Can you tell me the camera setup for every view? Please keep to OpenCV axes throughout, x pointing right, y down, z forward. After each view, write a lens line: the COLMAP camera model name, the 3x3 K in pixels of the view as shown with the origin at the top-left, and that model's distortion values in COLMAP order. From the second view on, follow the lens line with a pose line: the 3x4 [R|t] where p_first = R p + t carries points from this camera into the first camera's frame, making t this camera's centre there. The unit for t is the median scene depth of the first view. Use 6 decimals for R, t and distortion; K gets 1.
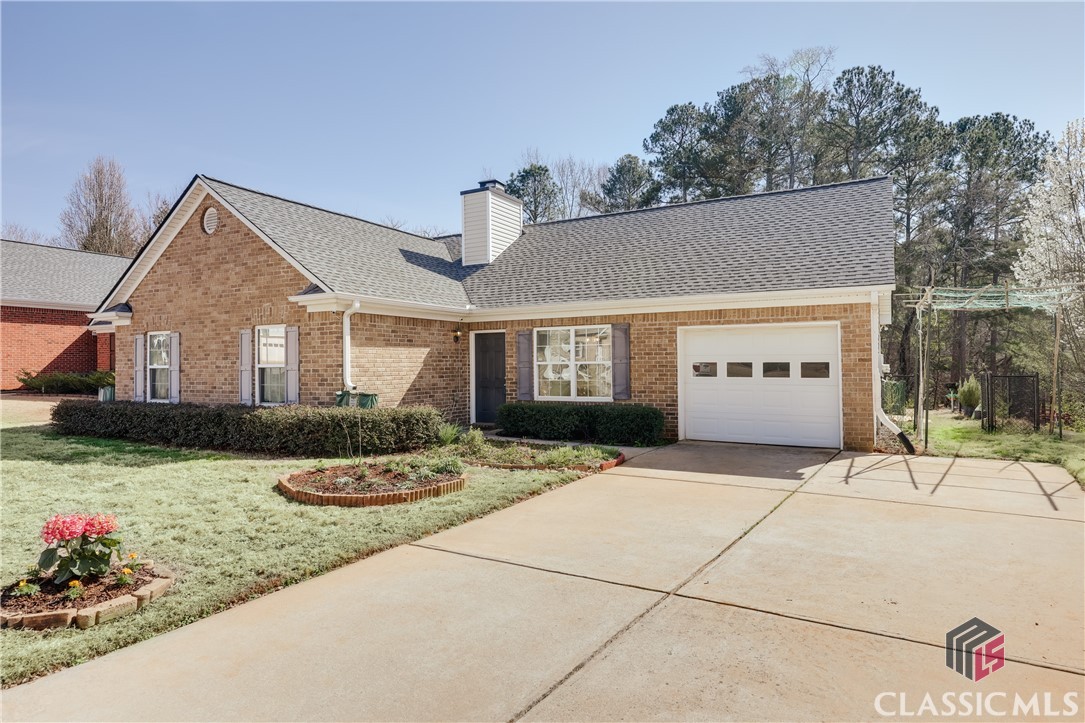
lens RADIAL K [[585.0, 0, 542.5], [0, 585.0, 361.5], [0, 0, 1]] dist [0.005296, 0.000950]
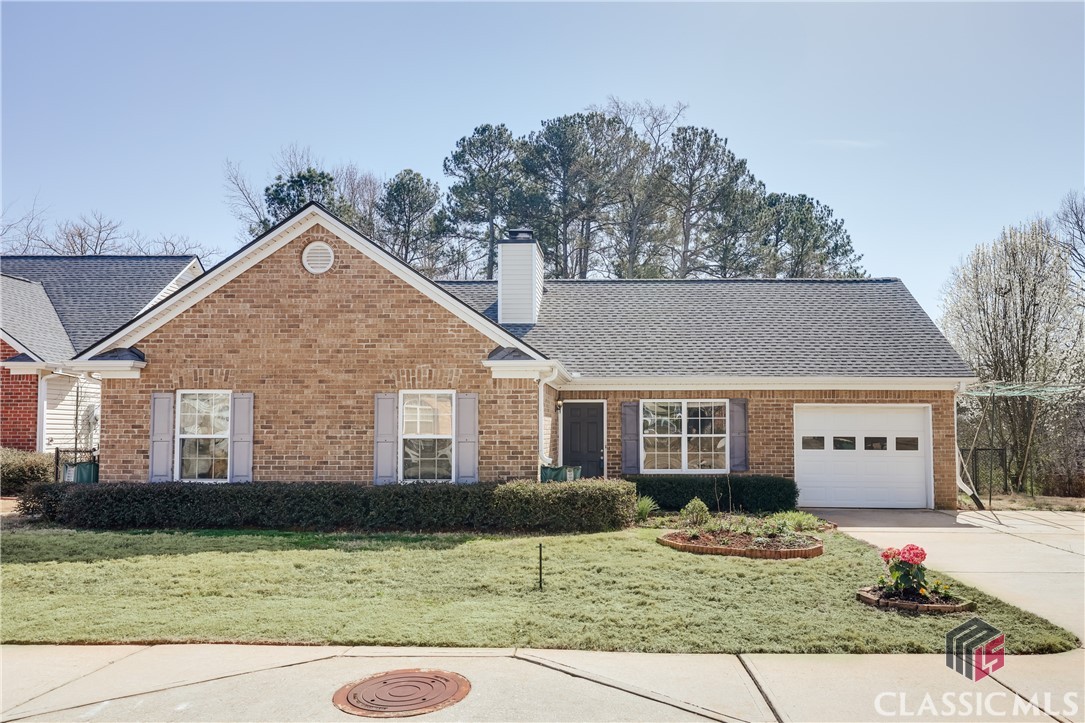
lens RADIAL K [[781.0, 0, 526.9], [0, 781.0, 408.9], [0, 0, 1]] dist [0.003216, 0.000630]
pose [[0.906220, 0.022092, 0.422228, -0.761002], [-0.010628, 0.999509, -0.029485, -0.001113], [-0.422672, 0.022232, 0.906010, -0.102046]]
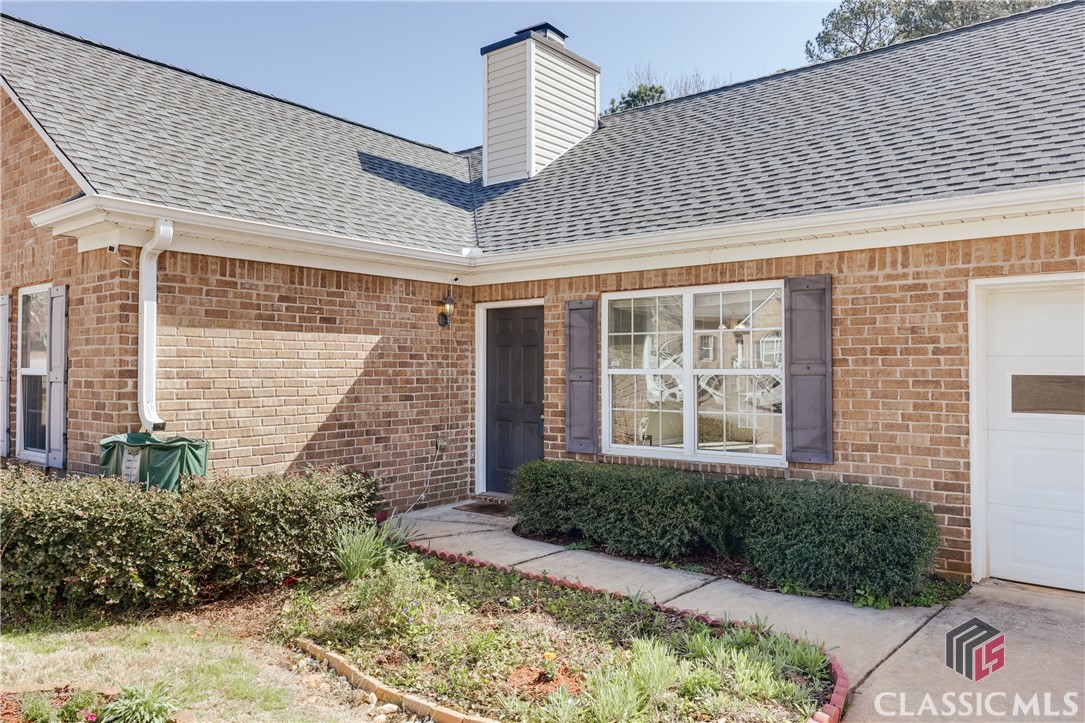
lens RADIAL K [[739.5, 0, 542.5], [0, 739.5, 361.5], [0, 0, 1]] dist [0.000633, 0.000291]
pose [[0.987557, 0.008416, -0.157033, 0.030884], [-0.009122, 0.999951, -0.003775, -0.002266], [0.156994, 0.005160, 0.987586, 0.442084]]
